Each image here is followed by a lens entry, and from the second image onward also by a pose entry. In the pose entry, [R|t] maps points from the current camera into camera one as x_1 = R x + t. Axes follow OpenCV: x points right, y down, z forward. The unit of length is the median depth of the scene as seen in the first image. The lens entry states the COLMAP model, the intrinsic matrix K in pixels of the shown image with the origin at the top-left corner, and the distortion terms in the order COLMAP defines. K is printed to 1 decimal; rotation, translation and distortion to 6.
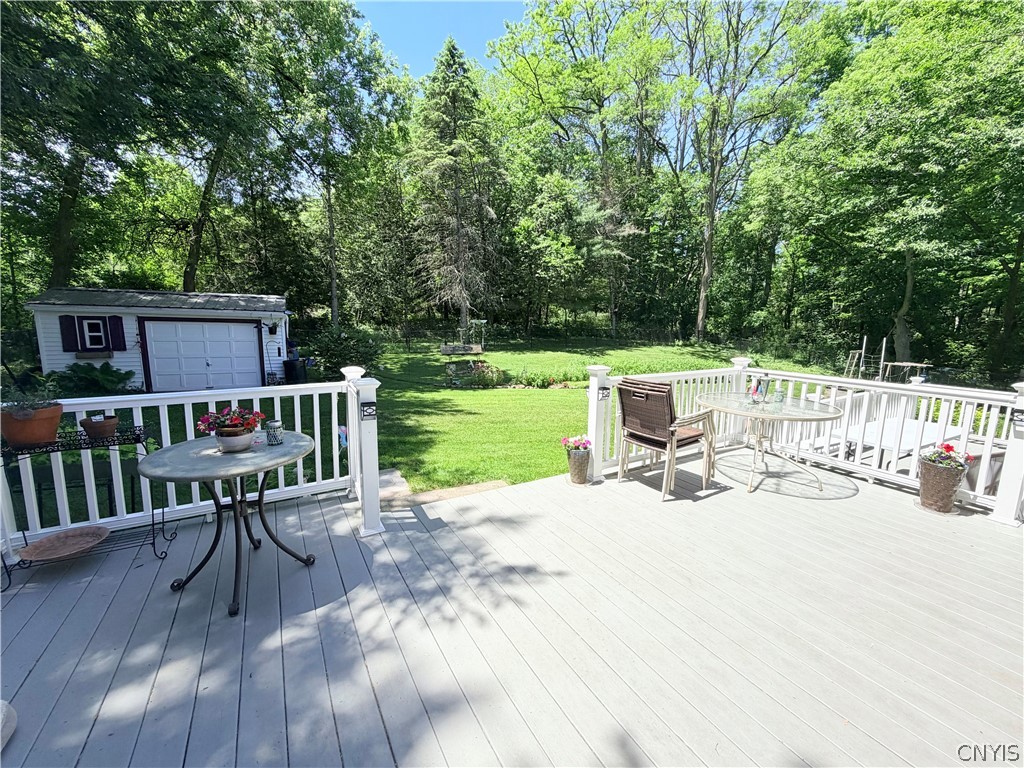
lens RADIAL K [[407.5, 0, 511.0], [0, 407.5, 385.4], [0, 0, 1]] dist [-0.002091, 0.000205]
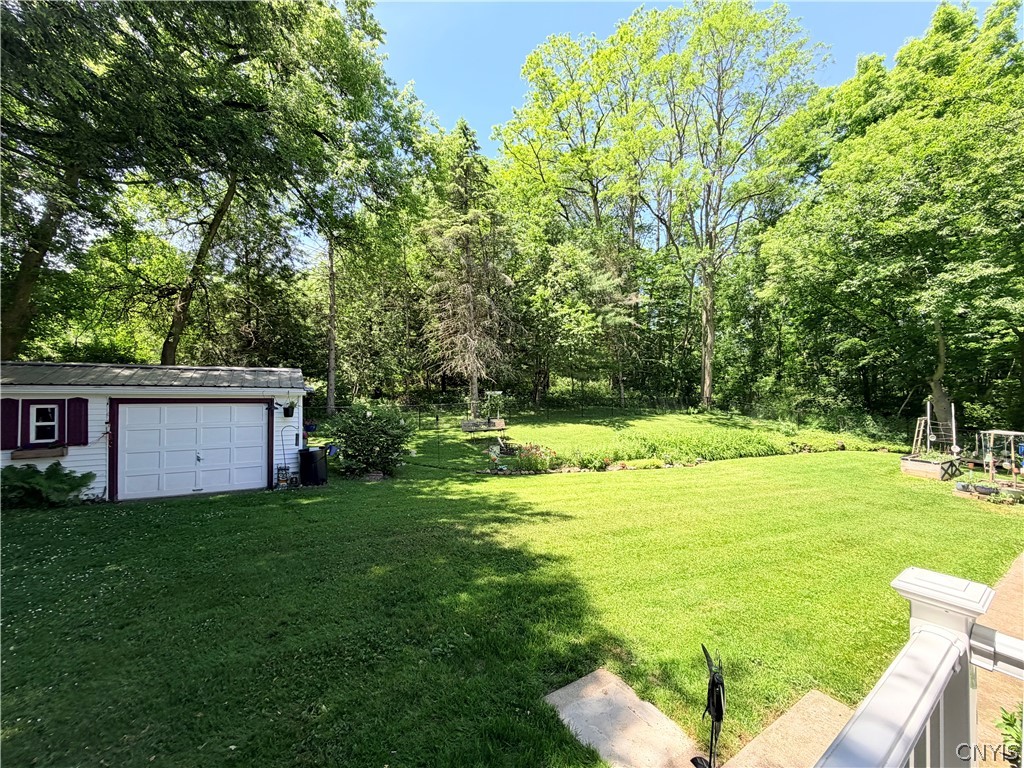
lens RADIAL K [[407.5, 0, 511.0], [0, 407.5, 385.2], [0, 0, 1]] dist [-0.002091, 0.000205]
pose [[0.997335, -0.017285, 0.070875, -0.117718], [0.028899, 0.985654, -0.166289, -0.023635], [-0.066984, 0.167894, 0.983527, 0.105829]]
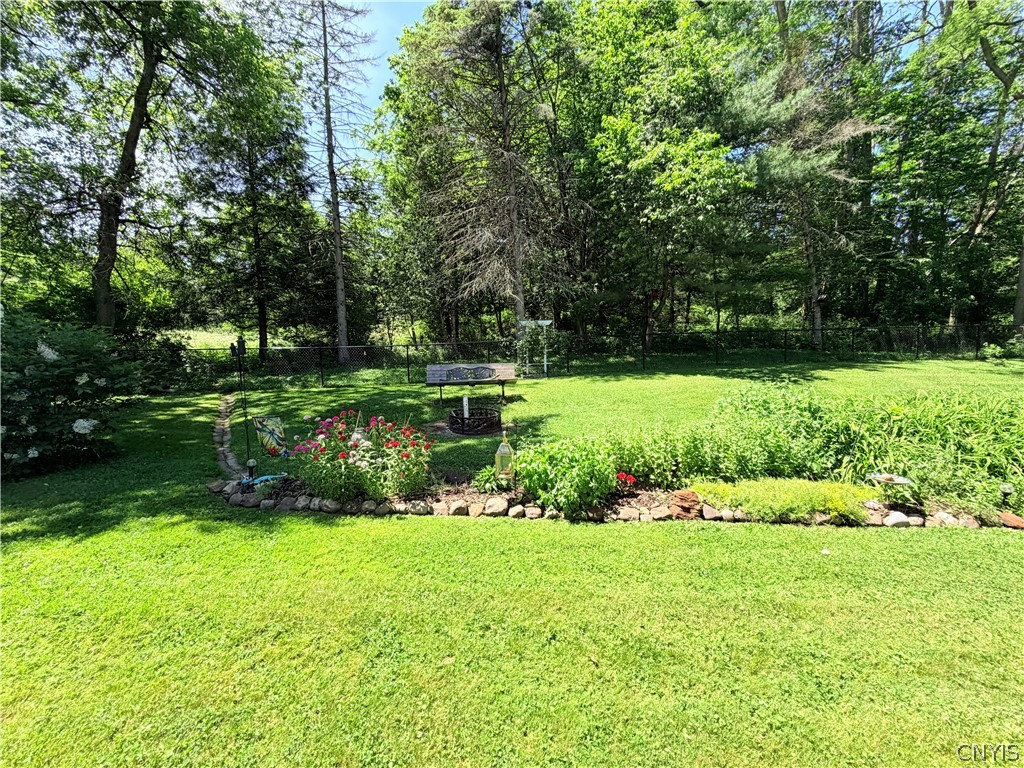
lens RADIAL K [[407.5, 0, 506.6], [0, 407.5, 388.5], [0, 0, 1]] dist [-0.002091, 0.000205]
pose [[0.933961, -0.011808, -0.357179, 0.088887], [-0.011438, 0.997954, -0.062900, -0.038606], [0.357191, 0.062831, 0.931916, 0.538602]]
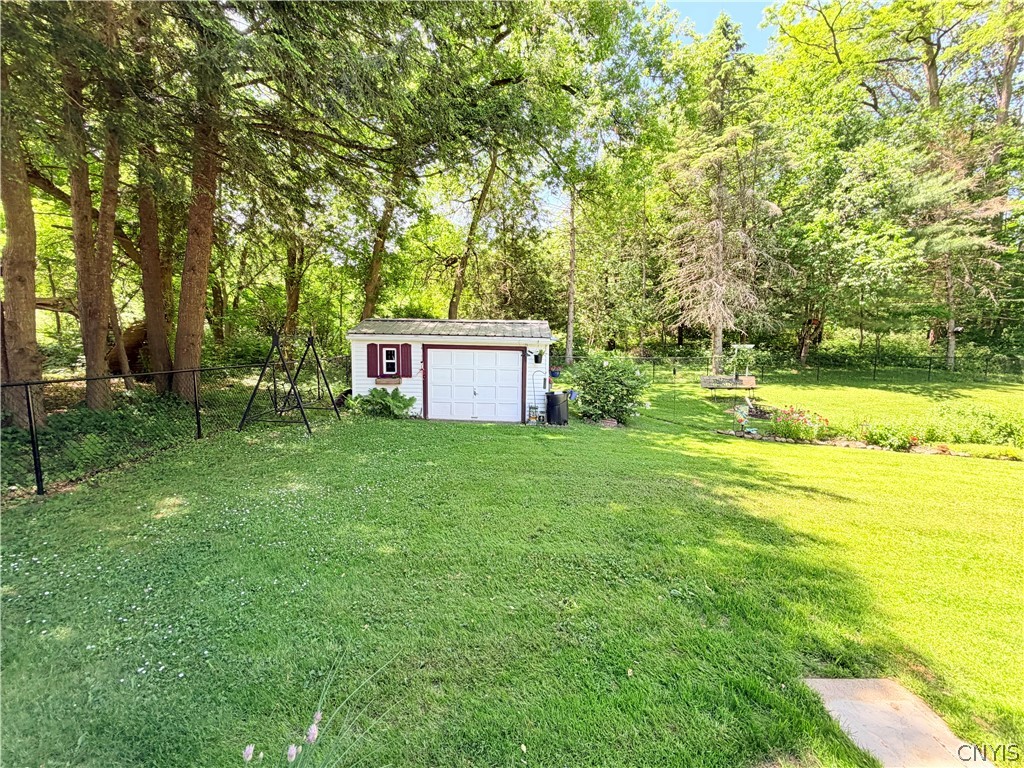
lens RADIAL K [[407.5, 0, 508.3], [0, 407.5, 385.7], [0, 0, 1]] dist [-0.002091, 0.000205]
pose [[0.883805, 0.042066, -0.465961, -0.123940], [-0.068399, 0.996866, -0.039739, -0.020046], [0.462829, 0.066993, 0.883913, 0.101759]]
